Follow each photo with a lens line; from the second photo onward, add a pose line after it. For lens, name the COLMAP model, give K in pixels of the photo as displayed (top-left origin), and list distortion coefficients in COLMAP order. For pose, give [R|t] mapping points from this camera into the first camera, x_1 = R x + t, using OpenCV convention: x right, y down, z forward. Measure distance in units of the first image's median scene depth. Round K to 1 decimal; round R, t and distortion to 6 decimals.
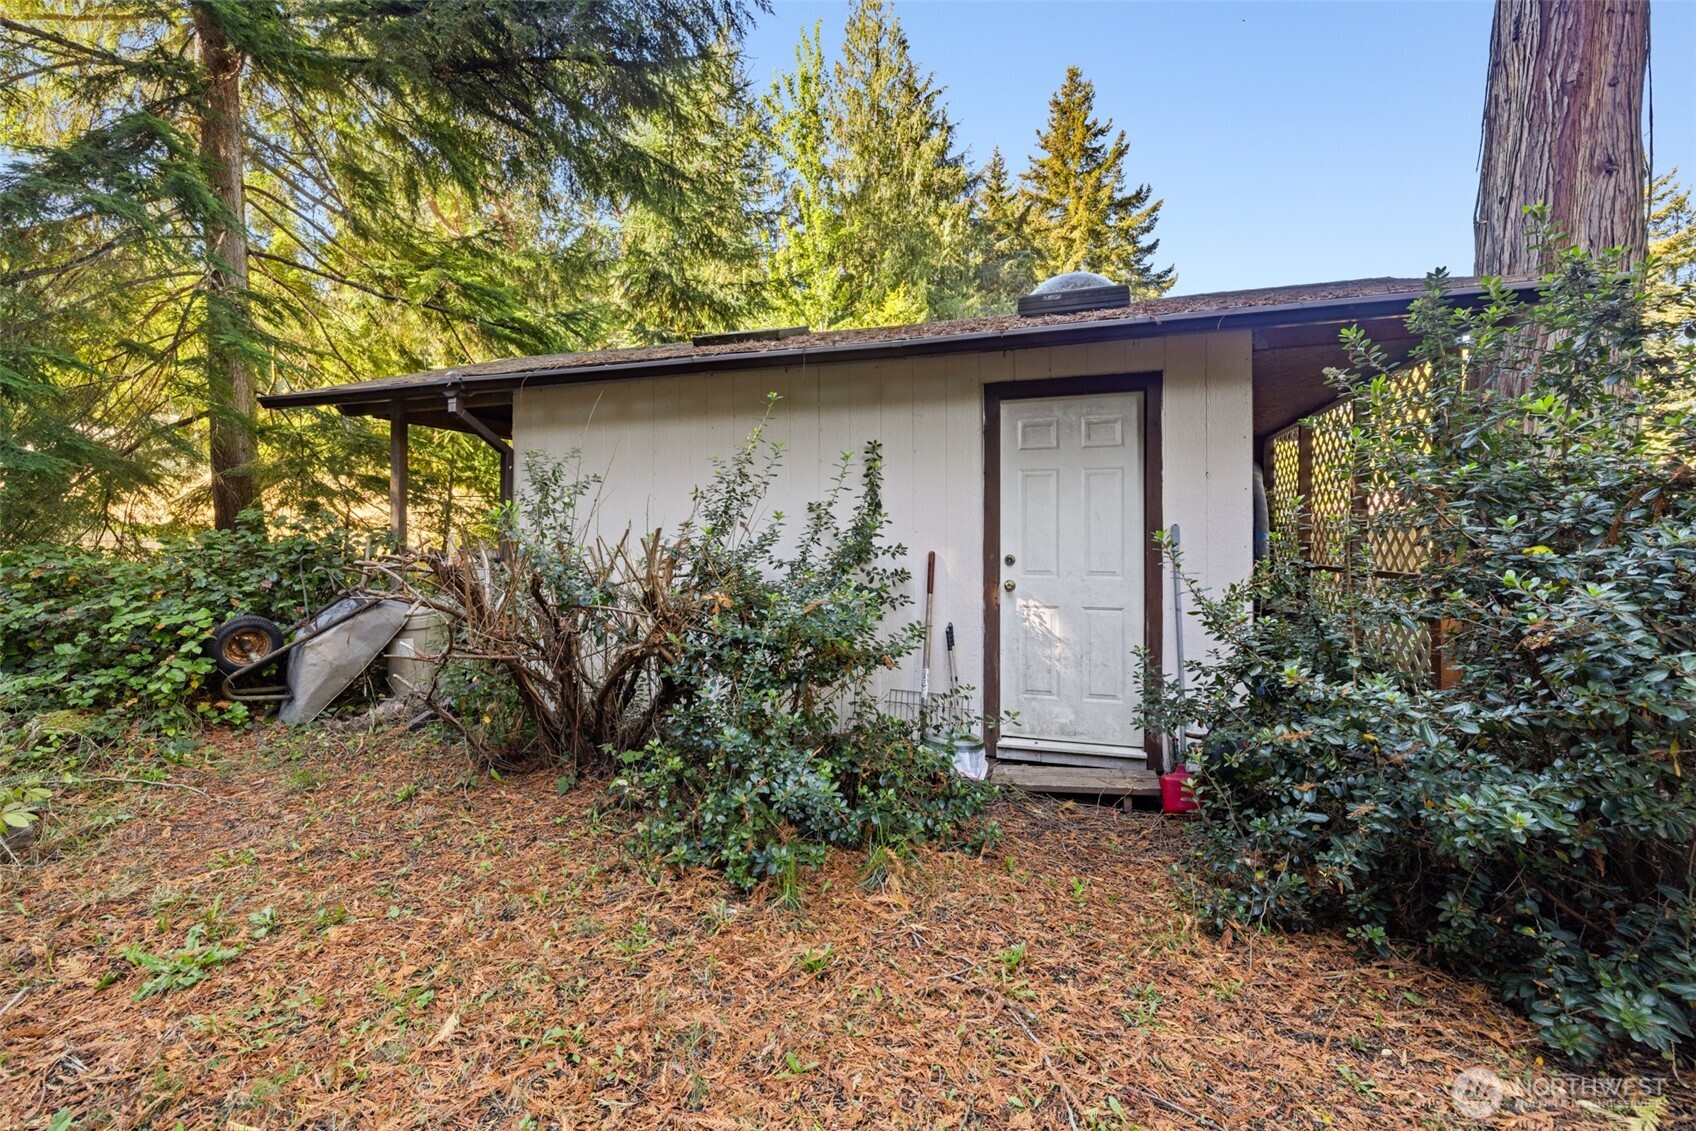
lens RADIAL K [[719.8, 0, 840.7], [0, 719.8, 543.9], [0, 0, 1]] dist [0.000479, 0.000233]
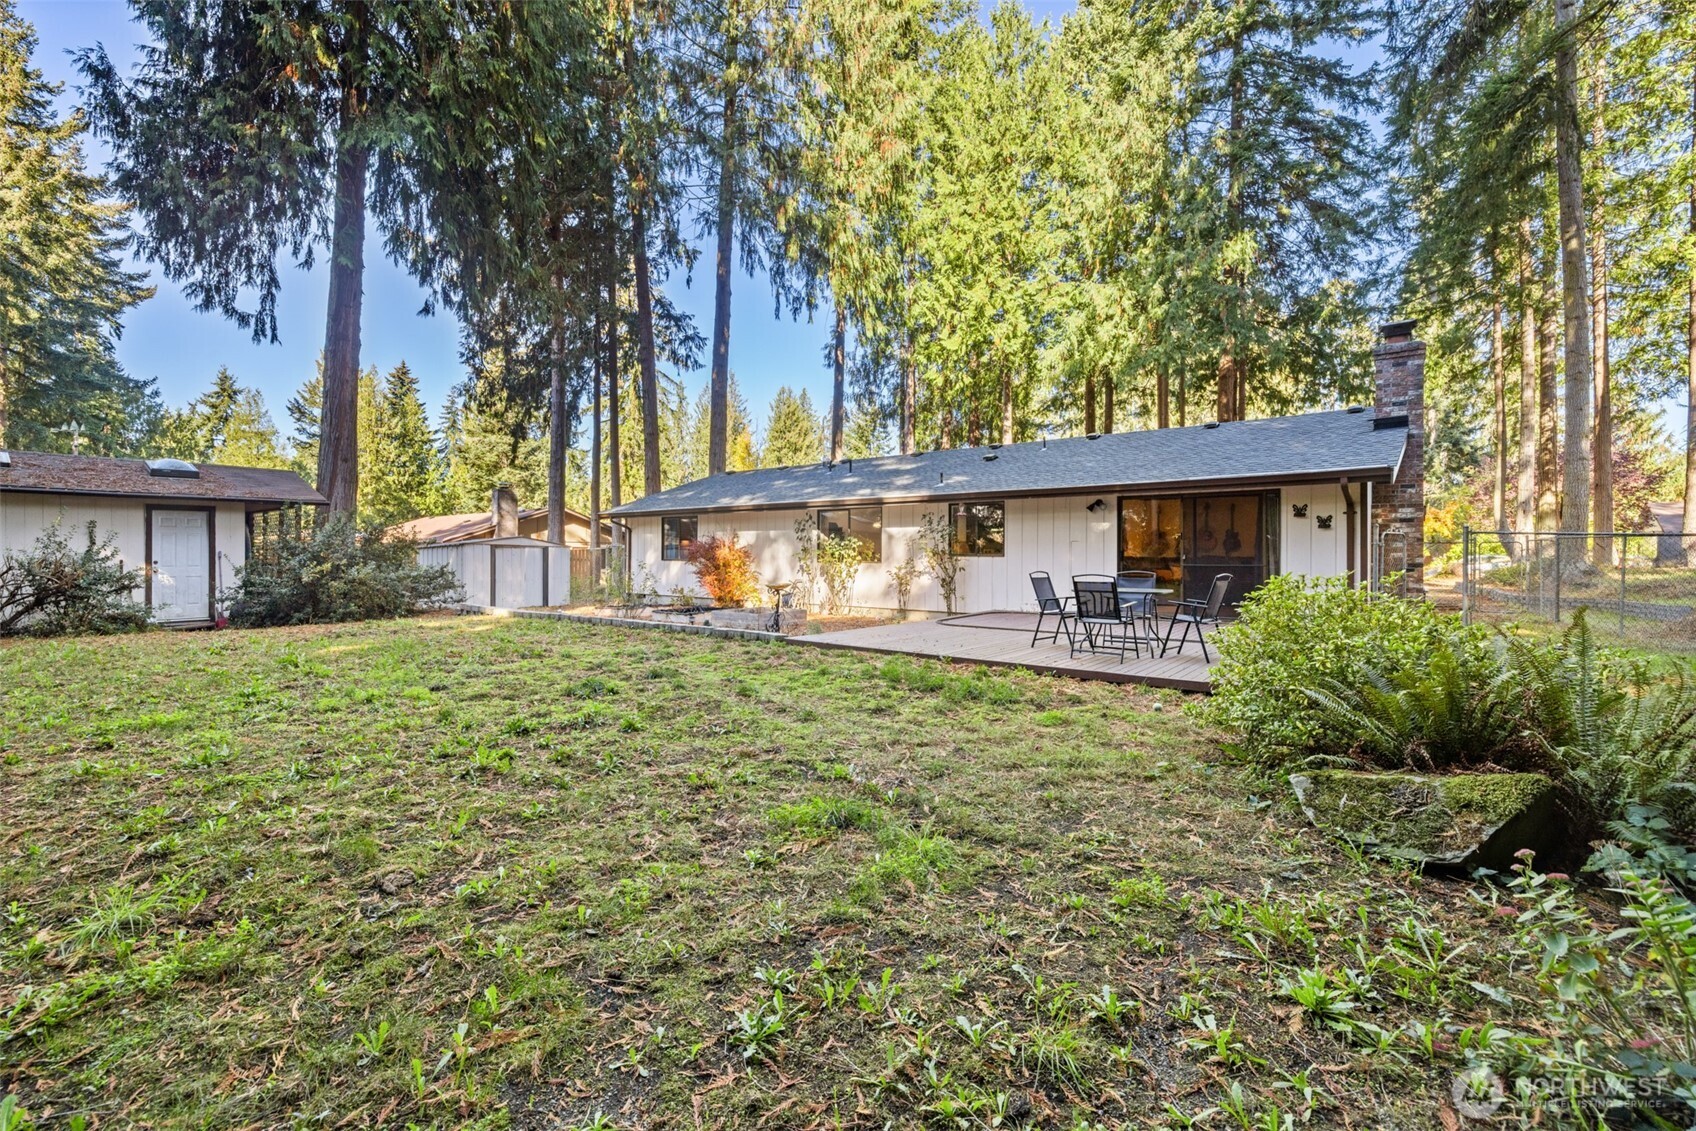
lens RADIAL K [[719.8, 0, 840.7], [0, 719.8, 543.9], [0, 0, 1]] dist [0.000479, 0.000233]
pose [[0.347584, 0.013478, 0.937552, -1.620115], [0.005021, 0.999856, -0.016235, 0.009884], [-0.937635, 0.010351, 0.347466, -2.788425]]
